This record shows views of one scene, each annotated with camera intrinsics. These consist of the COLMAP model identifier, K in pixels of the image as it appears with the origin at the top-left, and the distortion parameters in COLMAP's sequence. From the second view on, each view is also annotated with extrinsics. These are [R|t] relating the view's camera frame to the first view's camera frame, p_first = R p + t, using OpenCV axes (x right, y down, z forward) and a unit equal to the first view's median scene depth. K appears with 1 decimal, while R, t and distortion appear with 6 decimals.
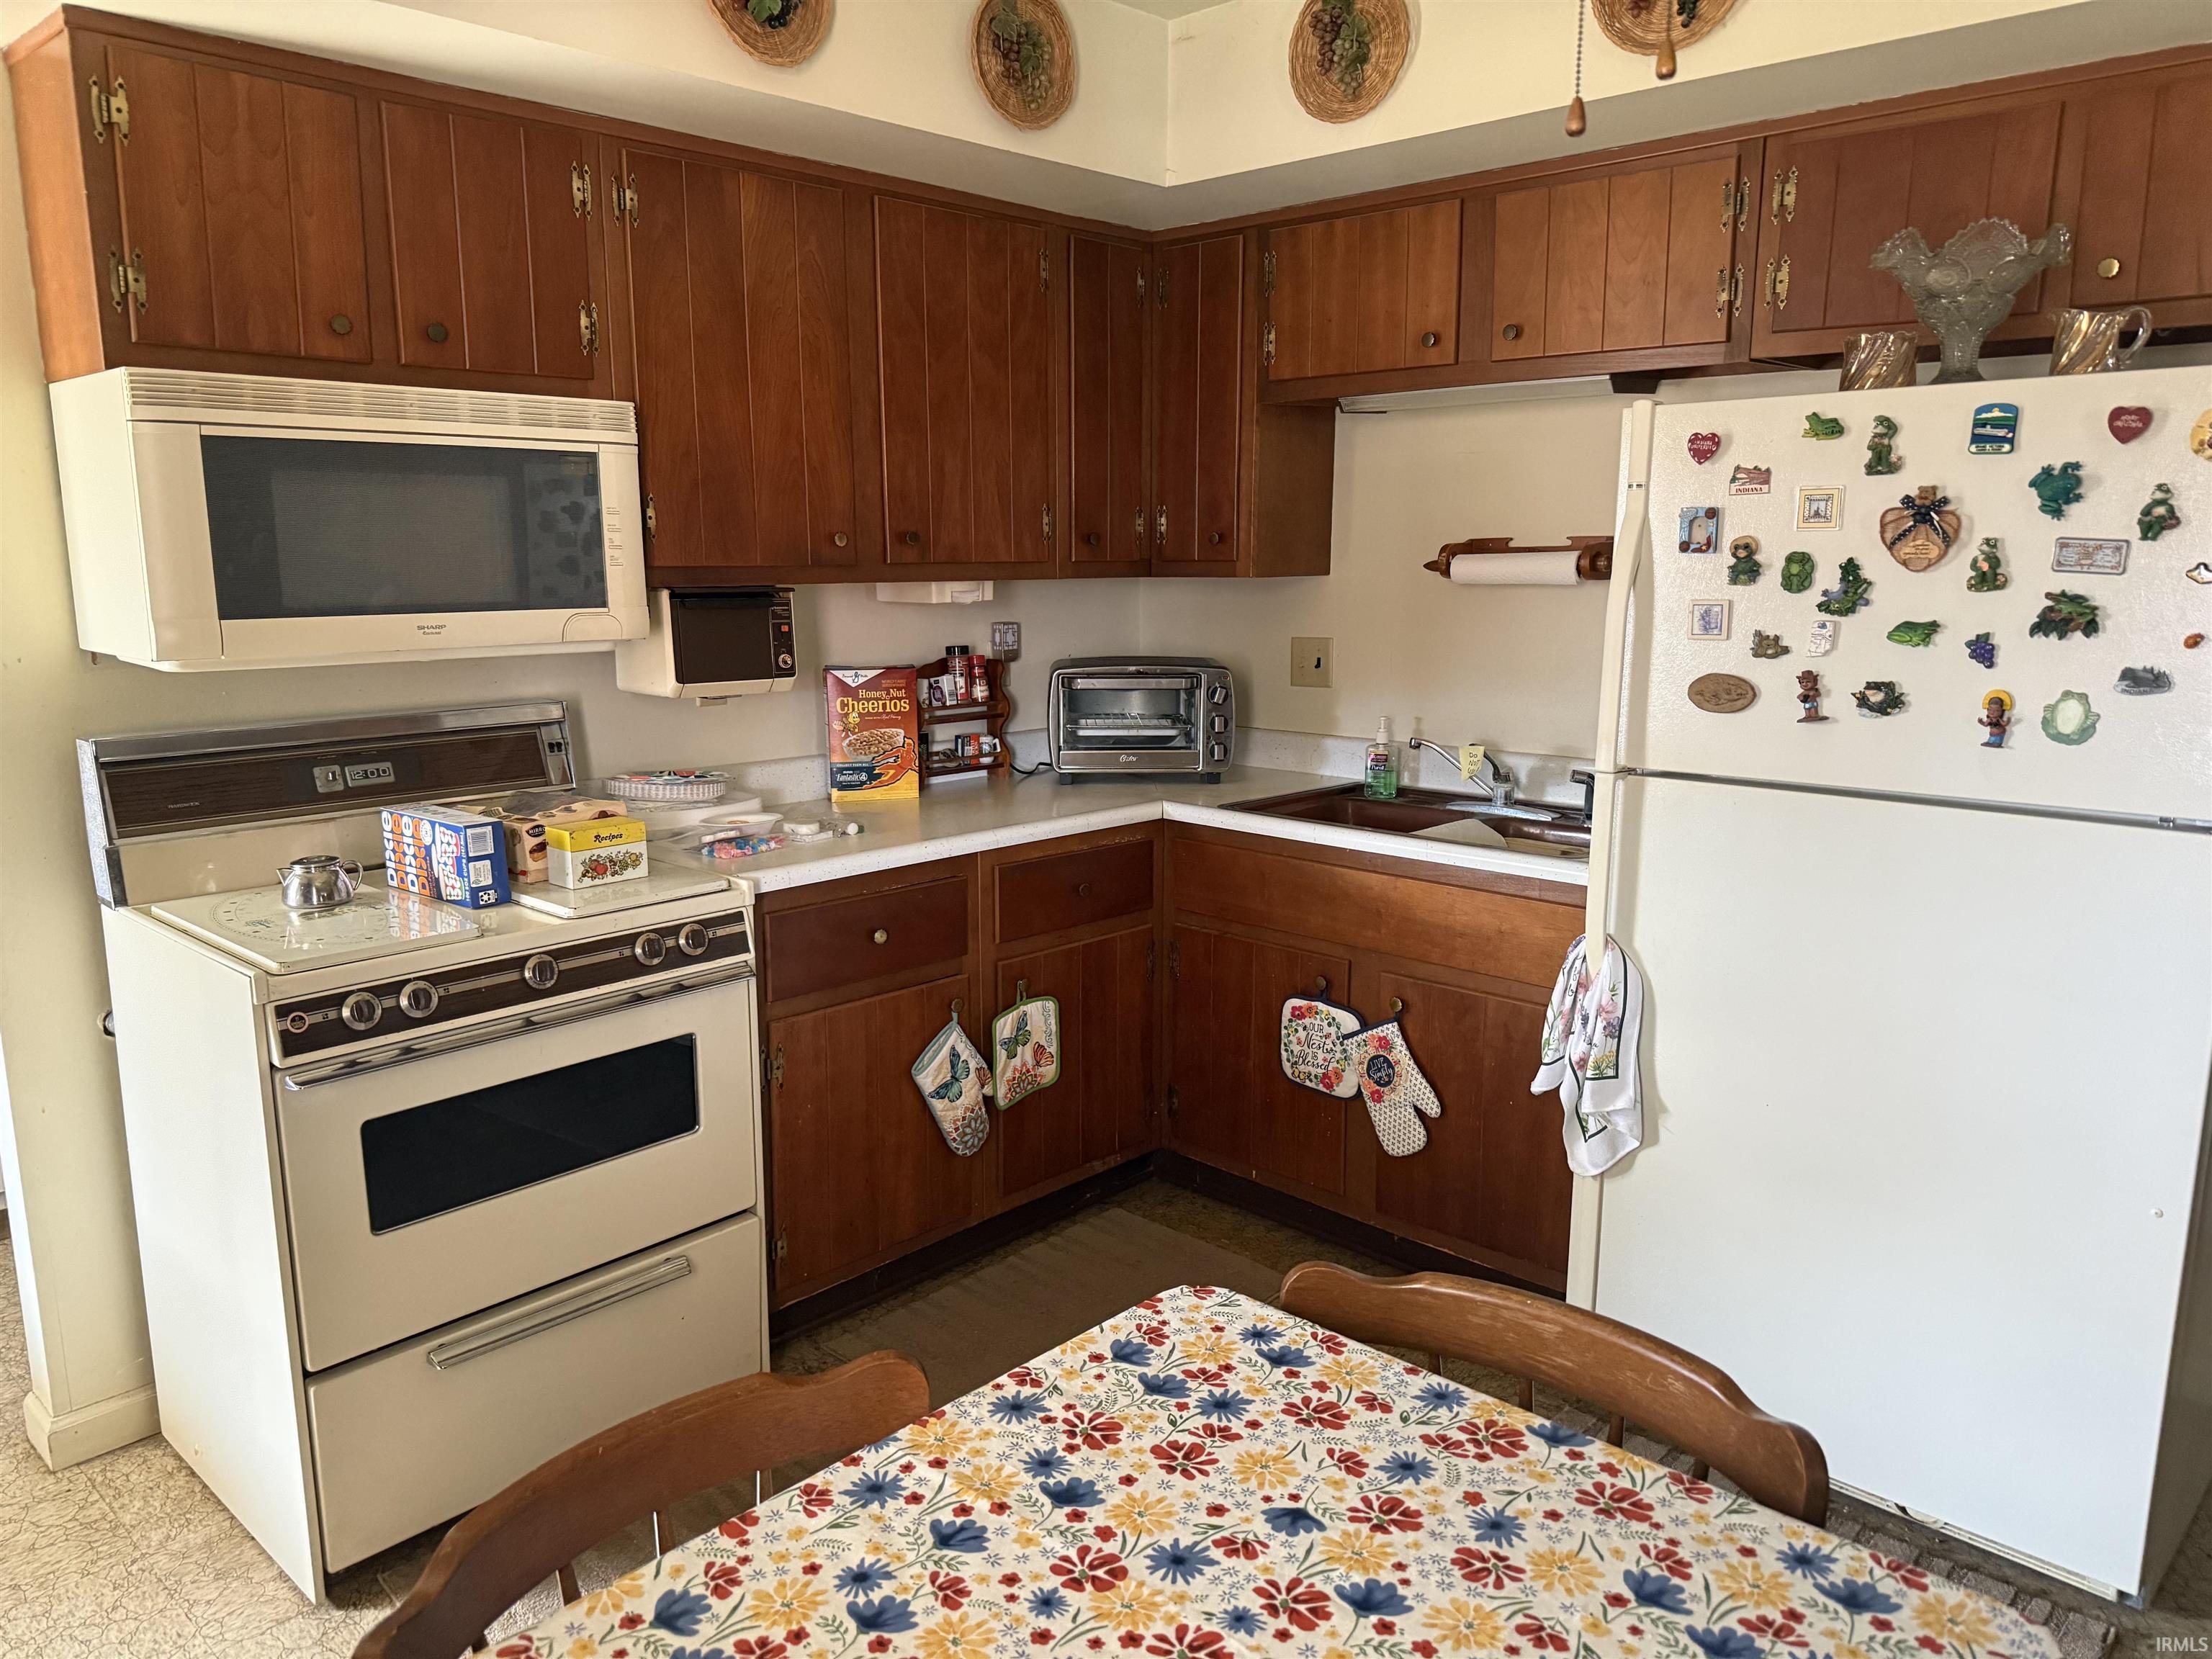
lens RADIAL K [[1559.0, 0, 1106.0], [0, 1559.0, 829.5], [0, 0, 1]] dist [0.022545, -0.038124]
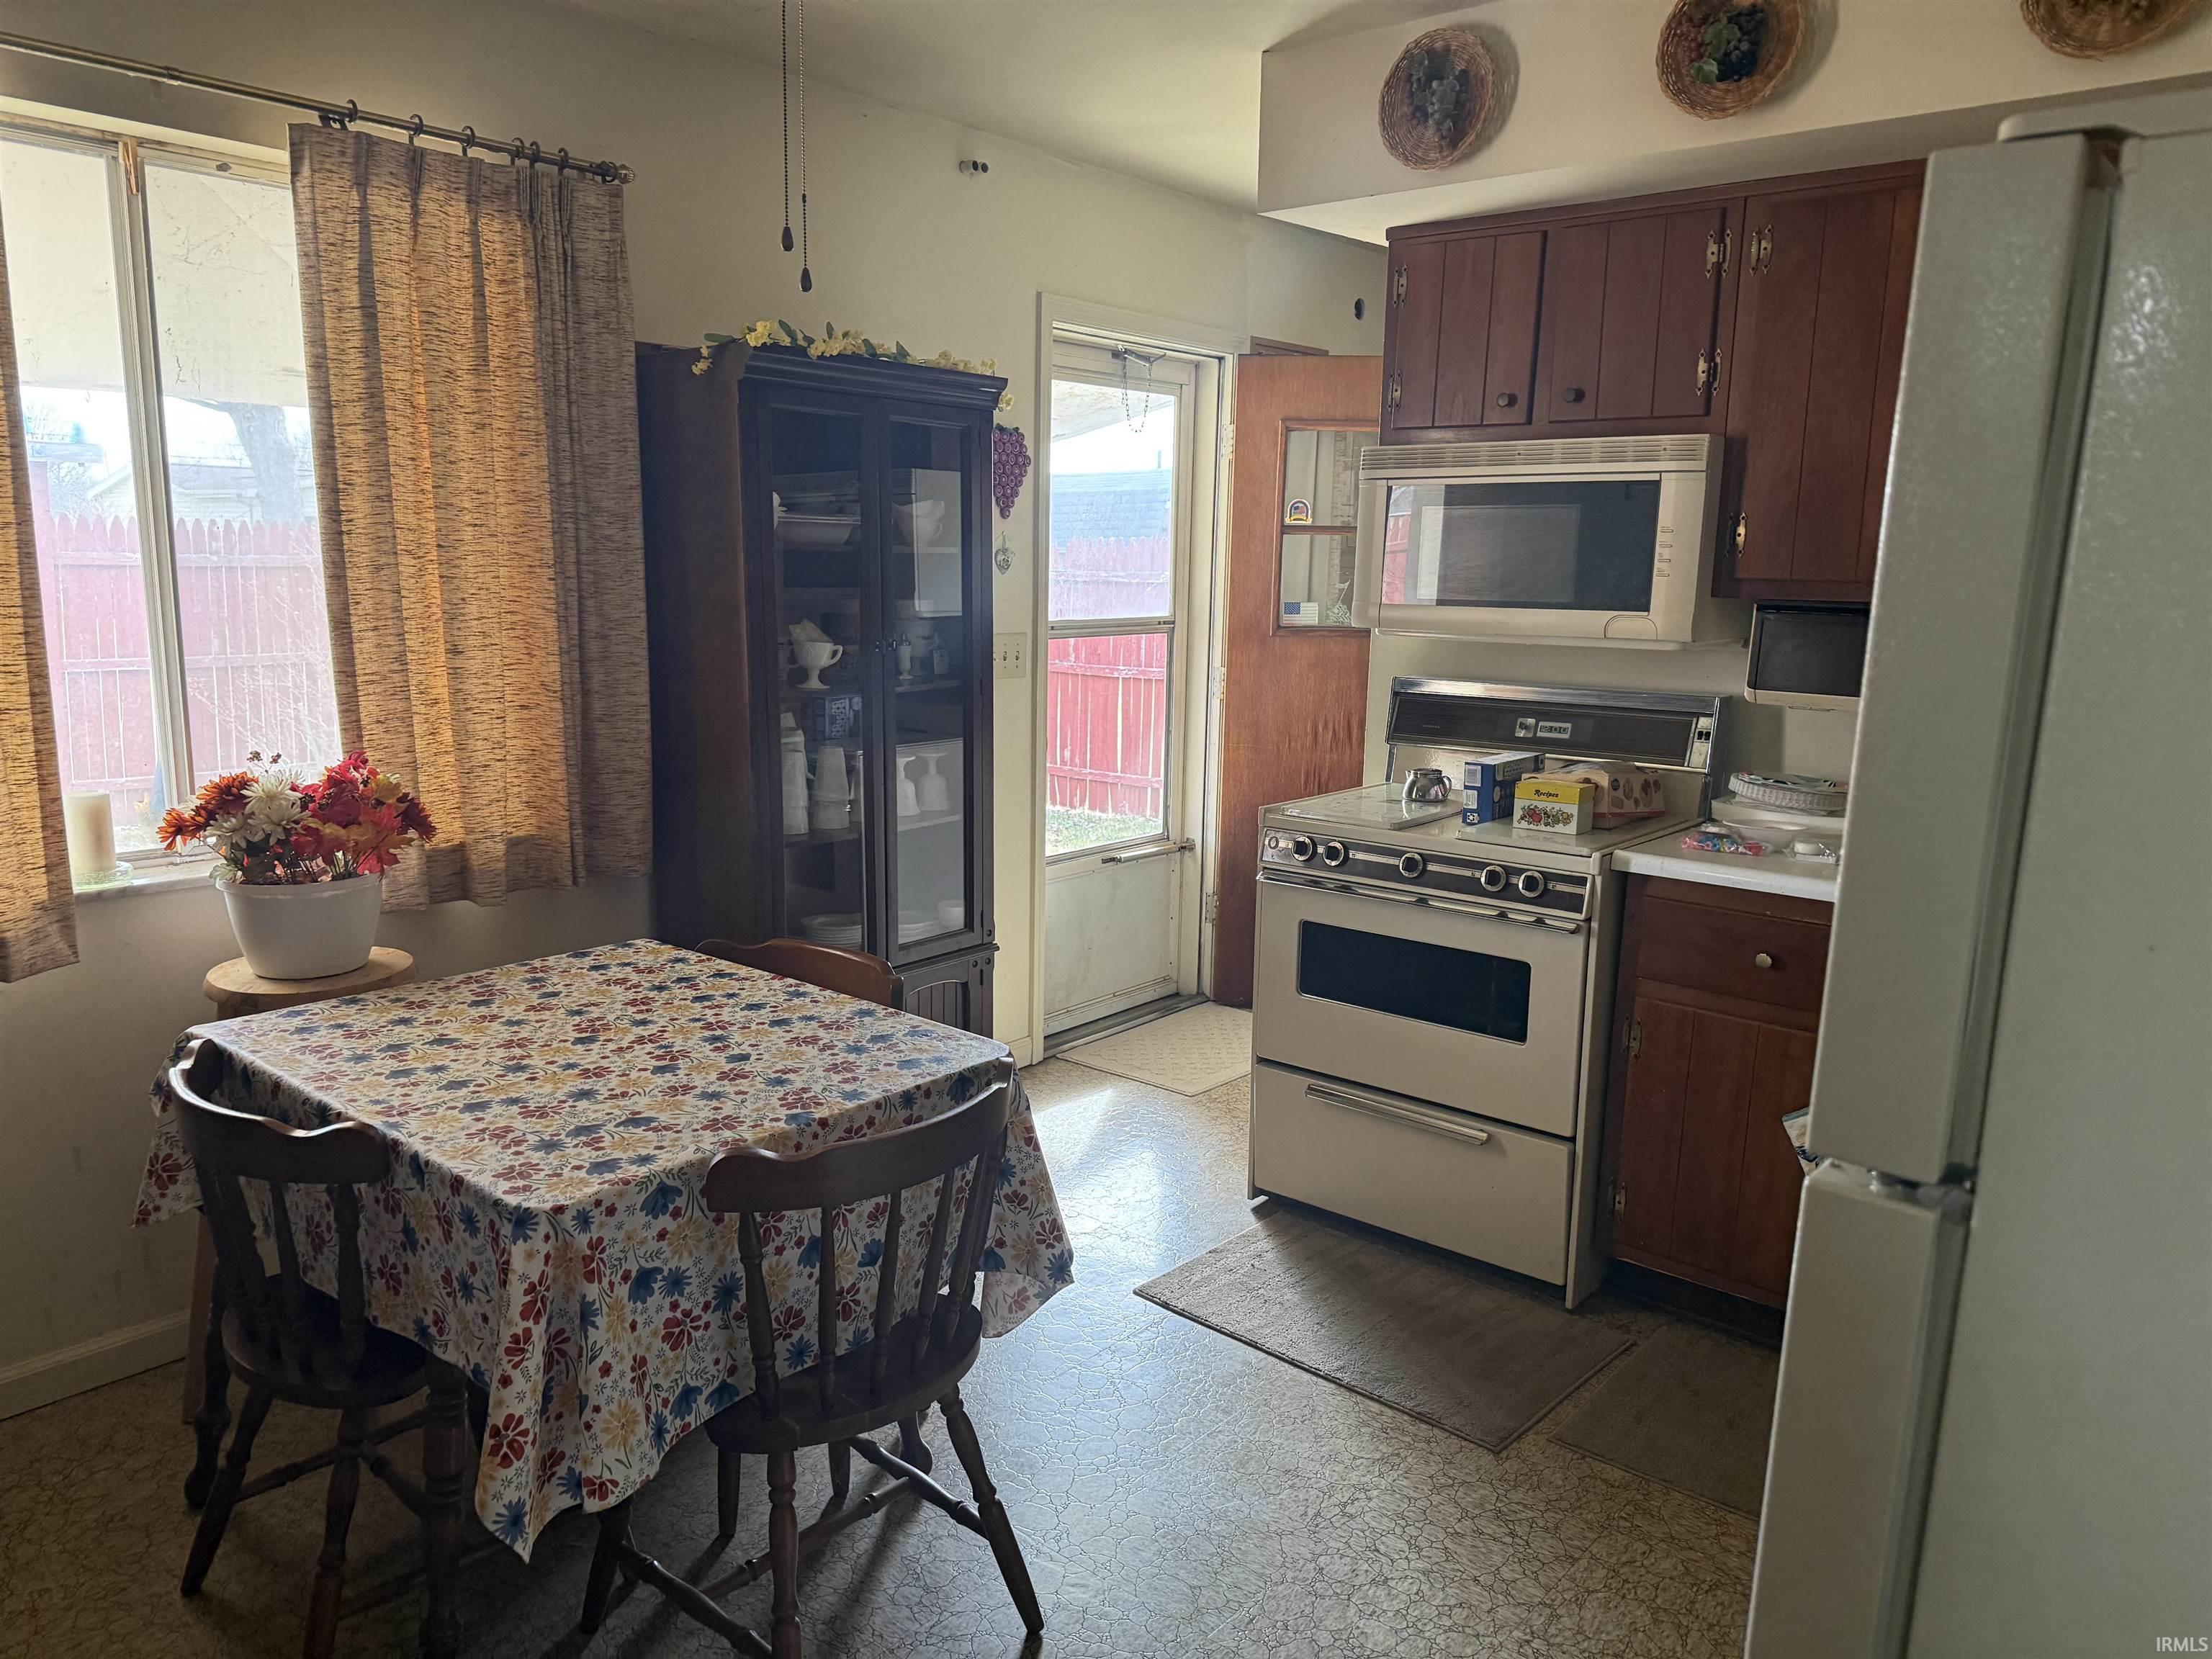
lens RADIAL K [[1545.6, 0, 1106.0], [0, 1545.6, 829.5], [0, 0, 1]] dist [0.089015, -0.088358]
pose [[0.056910, 0.176890, -0.982584, 0.930368], [-0.200872, 0.966082, 0.162285, -0.103548], [0.977963, 0.188138, 0.090512, 0.583660]]
